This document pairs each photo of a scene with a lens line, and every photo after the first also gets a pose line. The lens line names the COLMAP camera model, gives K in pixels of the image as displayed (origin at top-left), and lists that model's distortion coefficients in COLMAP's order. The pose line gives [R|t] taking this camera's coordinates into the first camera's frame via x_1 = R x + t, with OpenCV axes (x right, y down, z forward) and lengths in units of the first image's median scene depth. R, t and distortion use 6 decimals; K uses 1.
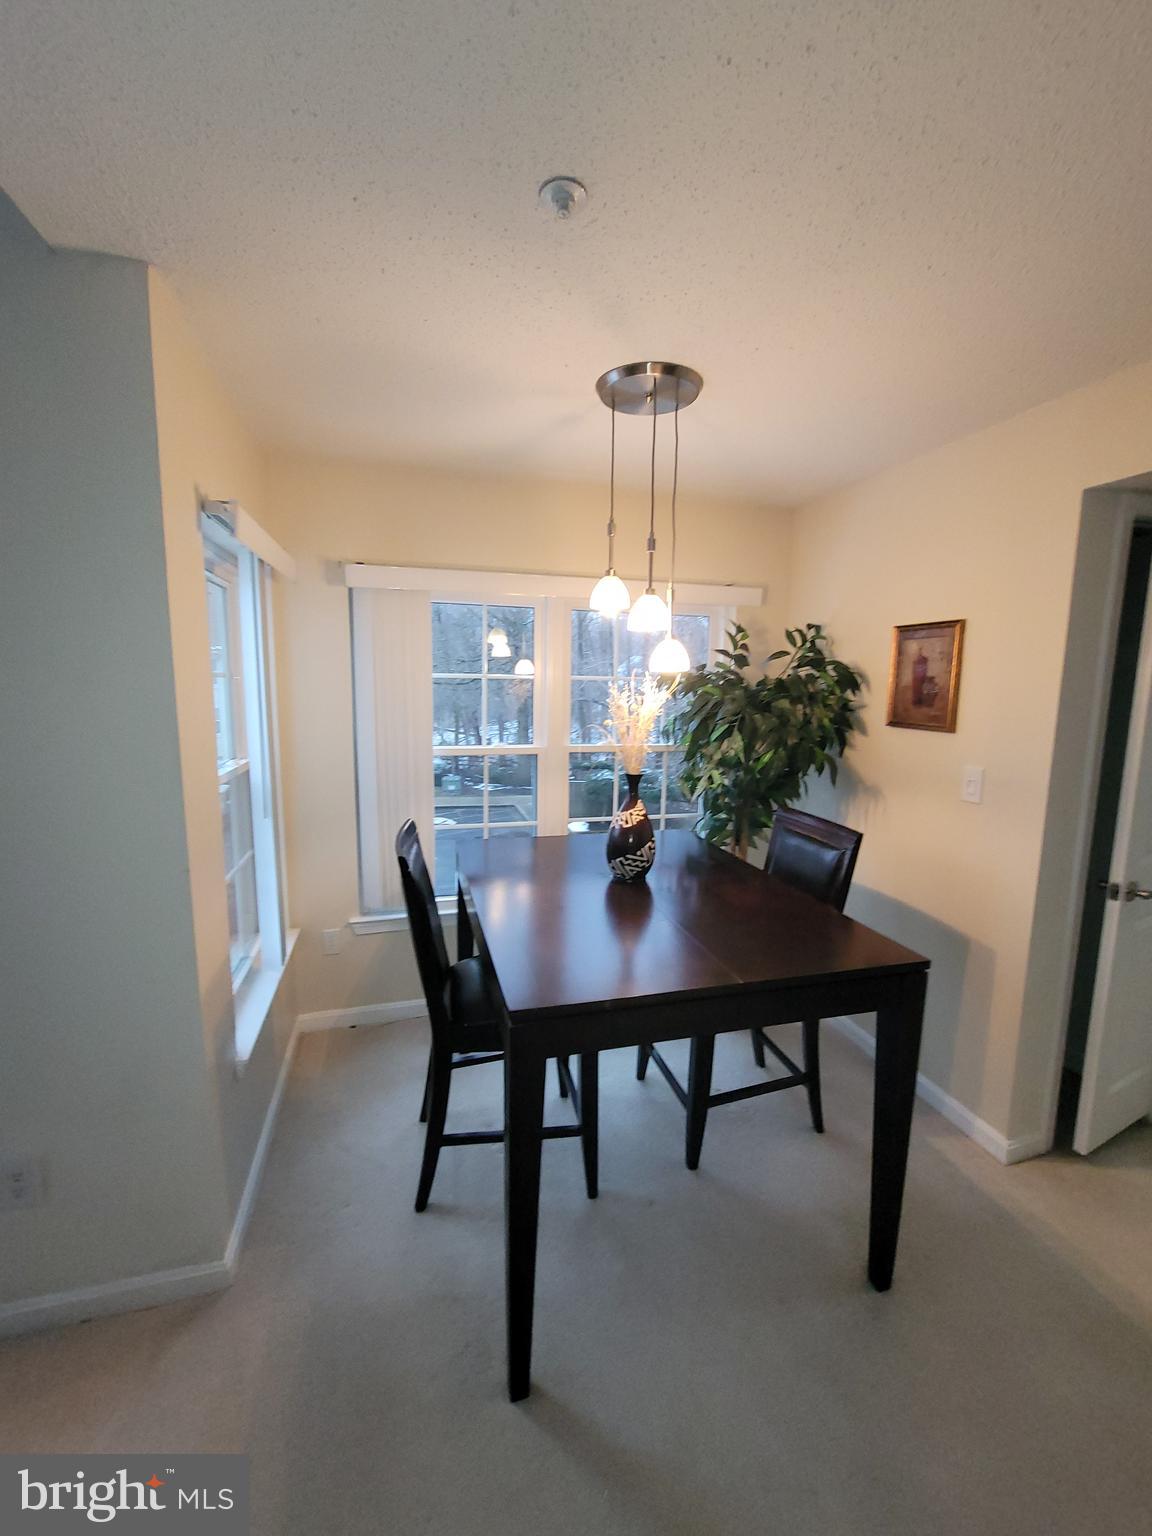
lens RADIAL K [[628.3, 0, 576.0], [0, 628.3, 768.0], [0, 0, 1]] dist [-0.011026, -0.000235]
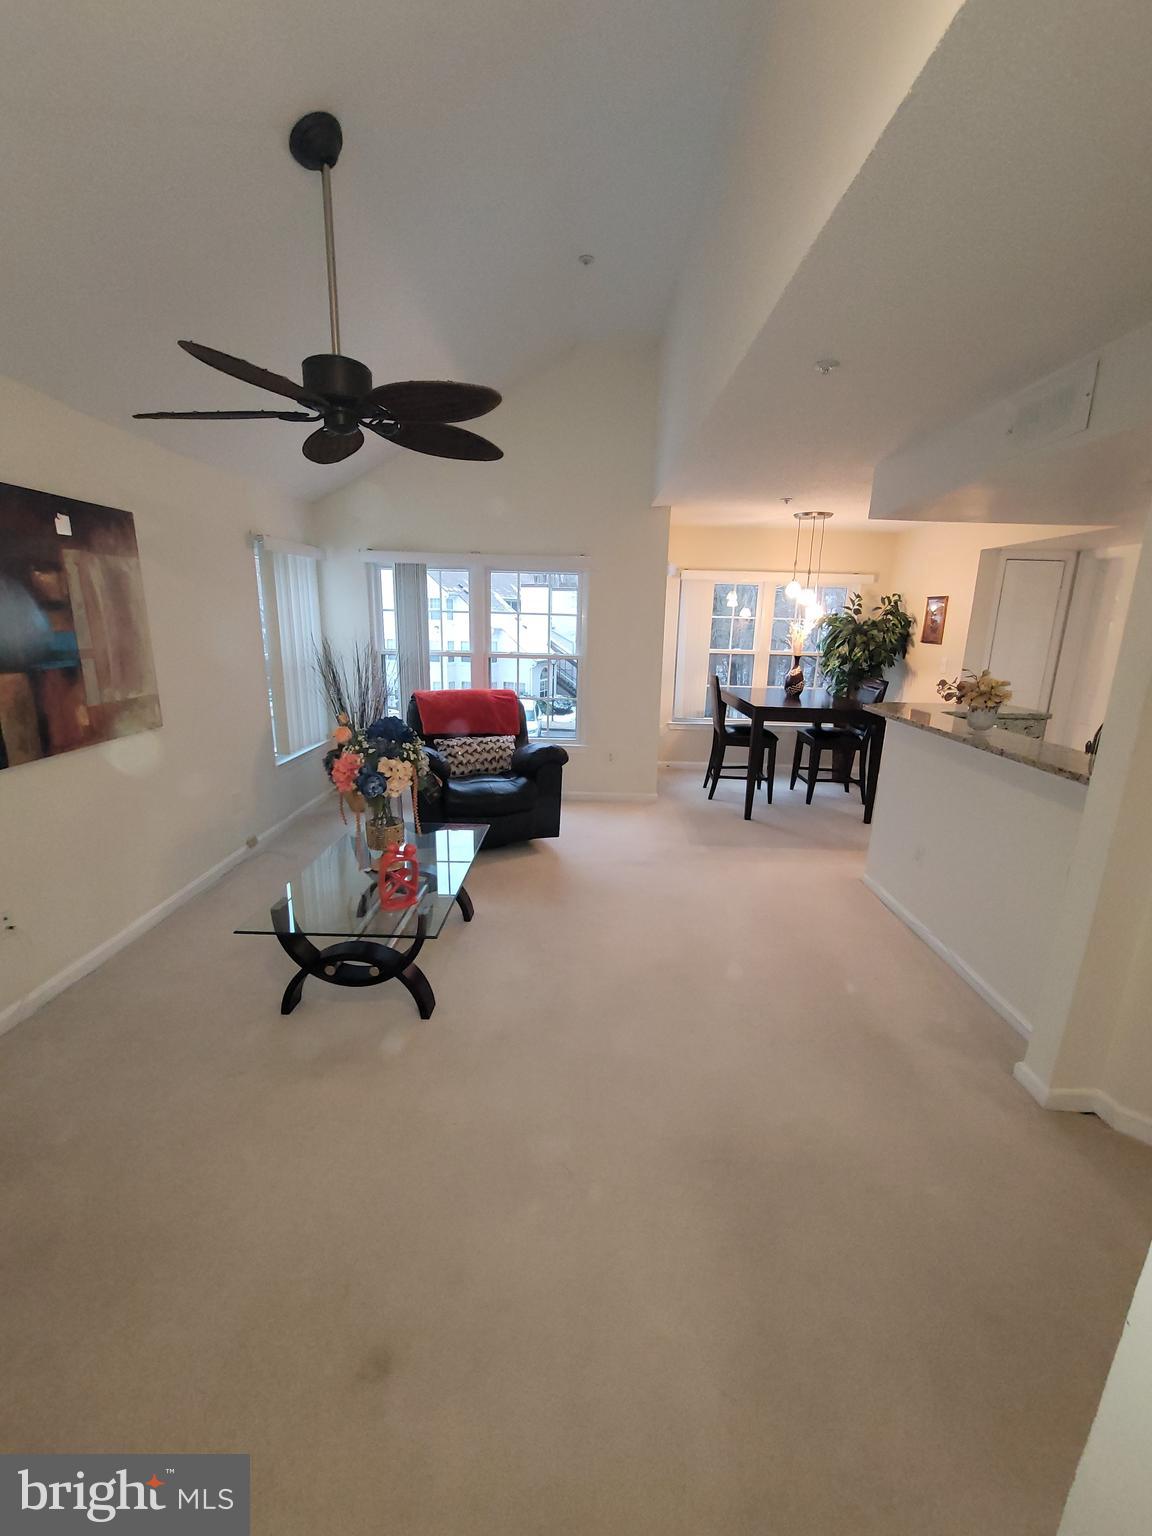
lens RADIAL K [[628.3, 0, 576.0], [0, 628.3, 768.0], [0, 0, 1]] dist [-0.011026, -0.000235]
pose [[0.961234, 0.074723, -0.265414, -0.053813], [-0.048855, 0.993505, 0.102769, 0.198526], [0.271370, -0.085818, 0.958642, -1.441409]]
